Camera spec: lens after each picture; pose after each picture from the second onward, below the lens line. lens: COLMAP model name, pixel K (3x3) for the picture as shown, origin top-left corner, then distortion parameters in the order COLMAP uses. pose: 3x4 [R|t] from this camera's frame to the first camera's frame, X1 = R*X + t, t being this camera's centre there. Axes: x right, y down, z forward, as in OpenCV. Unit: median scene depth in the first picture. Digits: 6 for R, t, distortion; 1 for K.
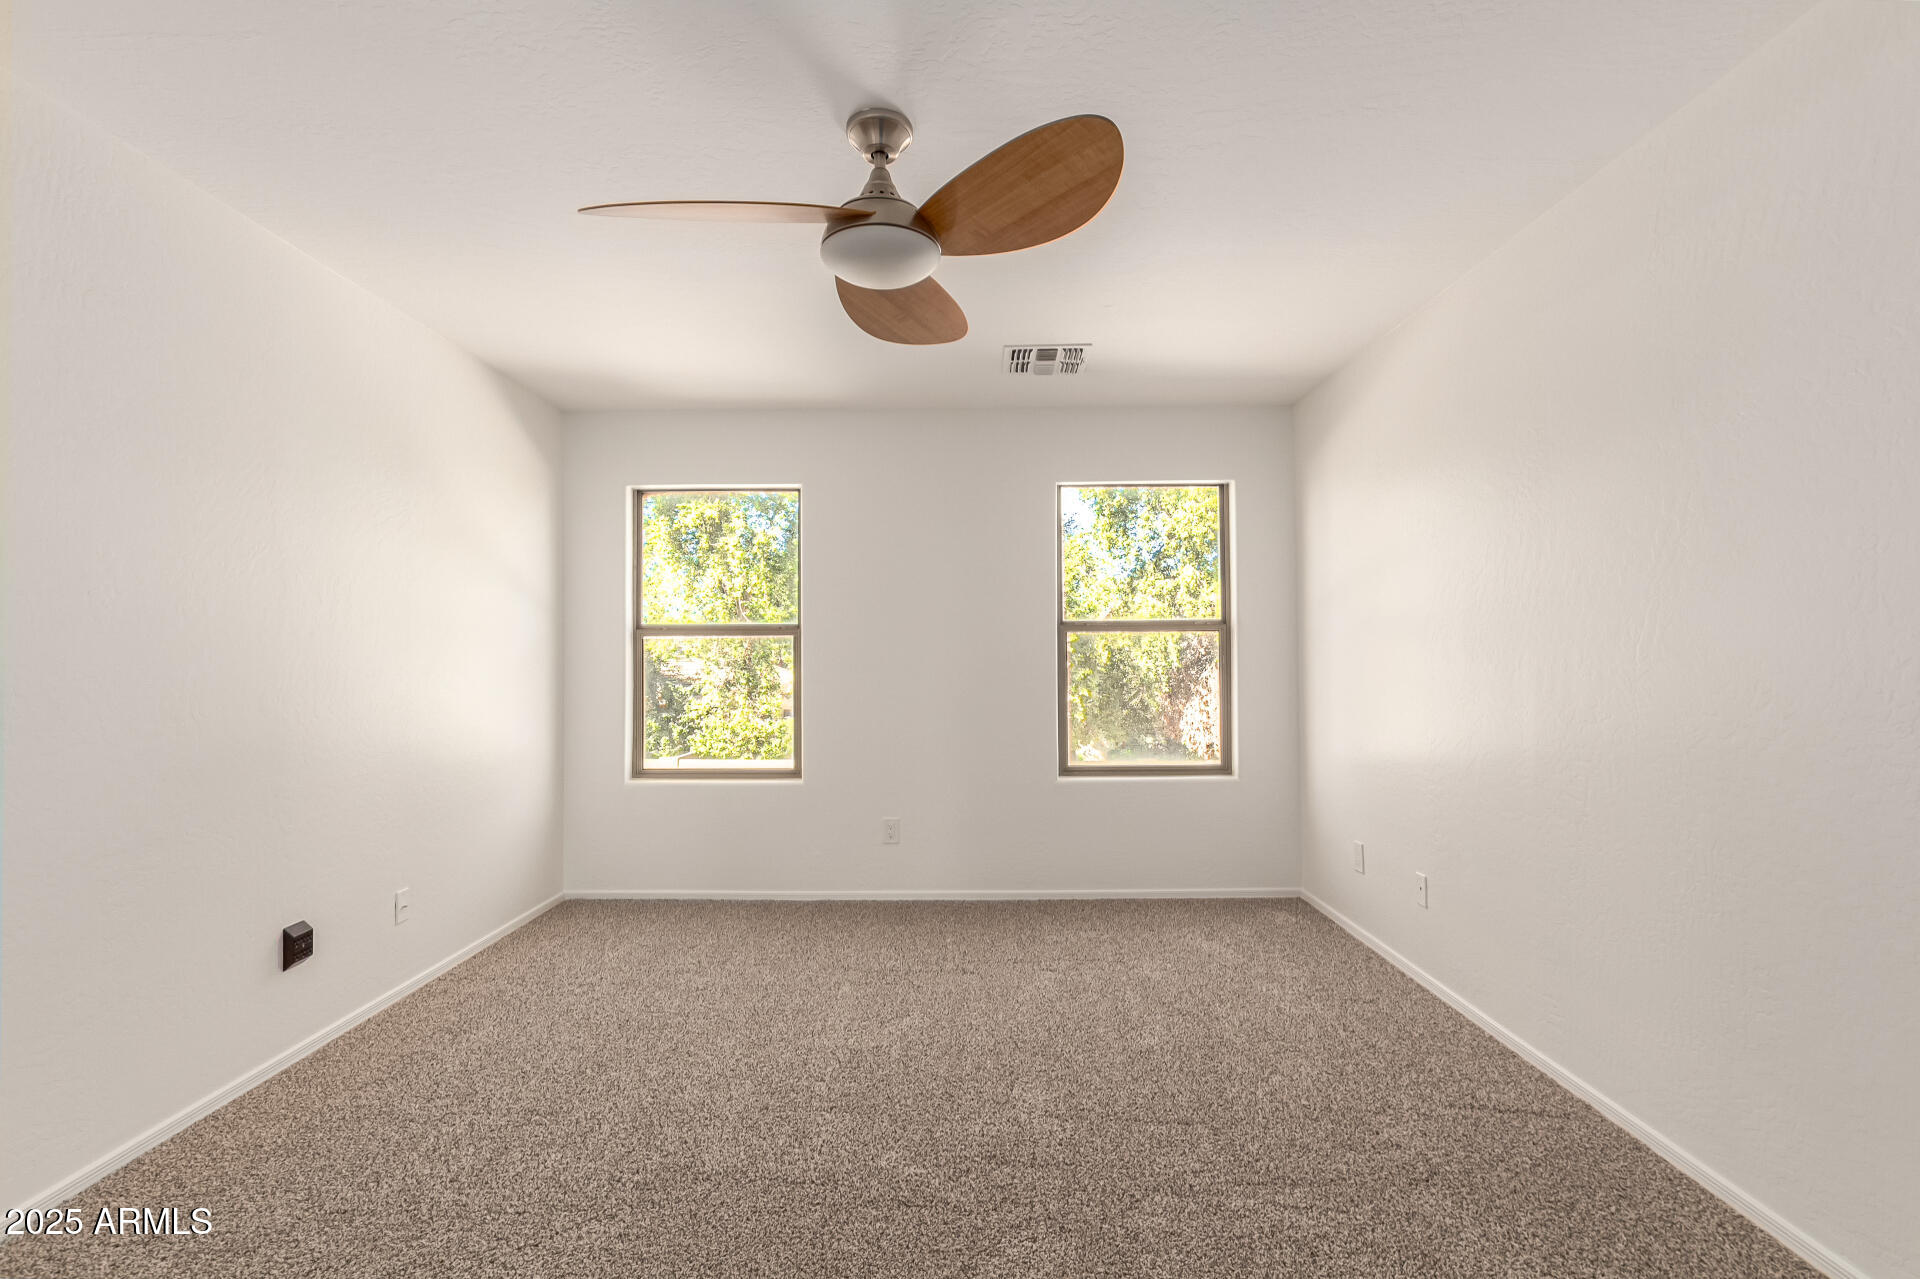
lens RADIAL K [[890.0, 0, 963.2], [0, 890.0, 643.6], [0, 0, 1]] dist [0.009280, 0.000423]
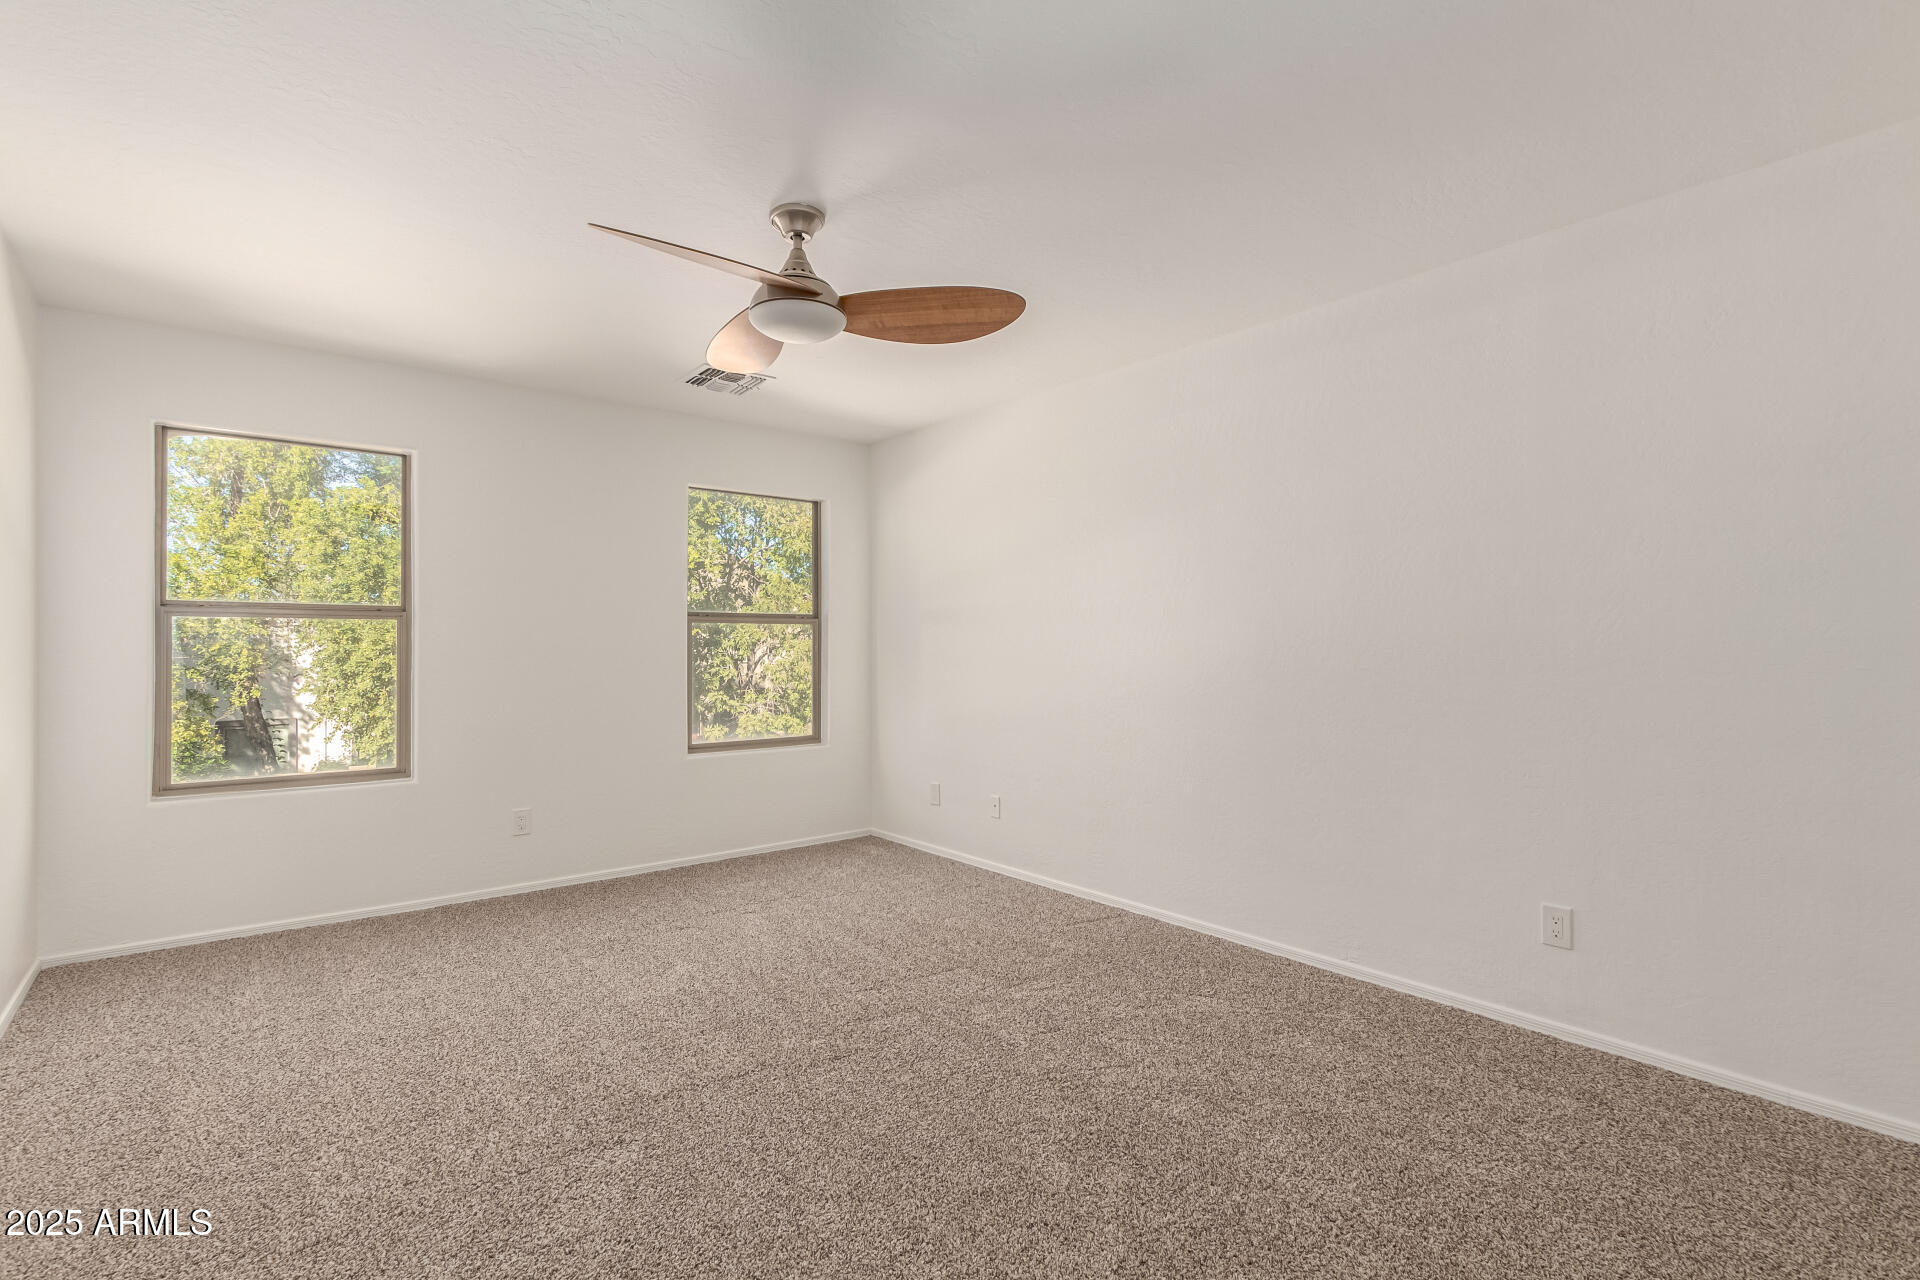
lens RADIAL K [[890.0, 0, 963.2], [0, 890.0, 644.1], [0, 0, 1]] dist [0.009280, 0.000423]
pose [[0.765702, 0.006867, 0.643159, -0.450436], [-0.014306, 0.999877, 0.006356, 0.004449], [-0.643036, -0.014068, 0.765706, -0.067366]]
